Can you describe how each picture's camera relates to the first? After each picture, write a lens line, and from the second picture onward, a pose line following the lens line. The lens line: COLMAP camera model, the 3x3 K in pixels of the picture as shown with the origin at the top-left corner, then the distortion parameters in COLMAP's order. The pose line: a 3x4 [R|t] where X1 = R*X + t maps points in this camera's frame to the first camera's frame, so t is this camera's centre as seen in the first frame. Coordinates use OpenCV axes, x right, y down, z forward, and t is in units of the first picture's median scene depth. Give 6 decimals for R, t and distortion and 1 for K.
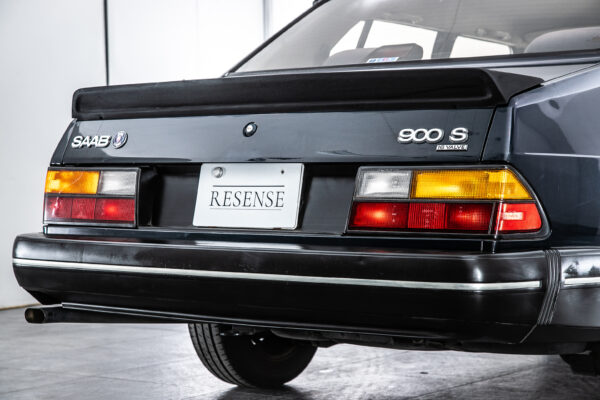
lens RADIAL K [[1246.0, 0, 301.7], [0, 1246.0, 198.9], [0, 0, 1]] dist [0.404030, 0.000000]
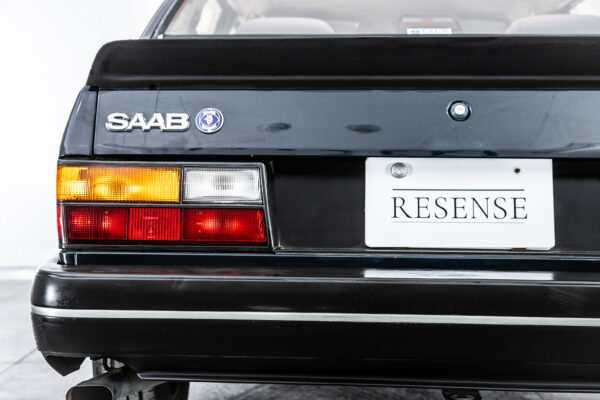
lens RADIAL K [[1084.6, 0, 306.6], [0, 1084.6, 197.0], [0, 0, 1]] dist [0.261715, 0.000000]
pose [[0.817495, -0.010946, 0.575831, -0.492270], [0.004444, 0.999909, 0.012698, -0.015094], [-0.575918, -0.007822, 0.817470, 0.558991]]
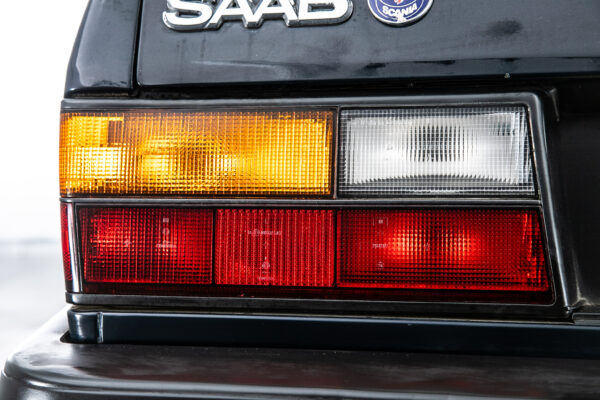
lens RADIAL K [[1286.4, 0, 295.6], [0, 1286.4, 196.4], [0, 0, 1]] dist [0.412588, 0.000000]
pose [[0.906329, -0.052906, 0.419248, -0.325373], [0.029954, 0.997679, 0.061144, -0.023393], [-0.421510, -0.042858, 0.905810, 0.842213]]
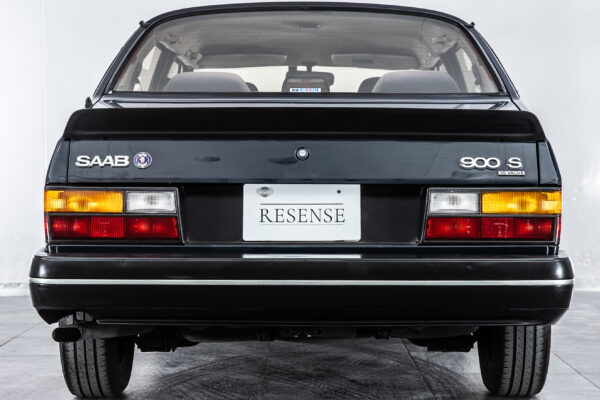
lens RADIAL K [[1338.7, 0, 300.5], [0, 1338.7, 188.0], [0, 0, 1]] dist [0.352312, 0.000000]
pose [[0.811739, -0.002096, 0.584016, -0.777299], [0.008754, 0.999925, -0.008579, -0.014979], [-0.583955, 0.012076, 0.811697, 0.021682]]
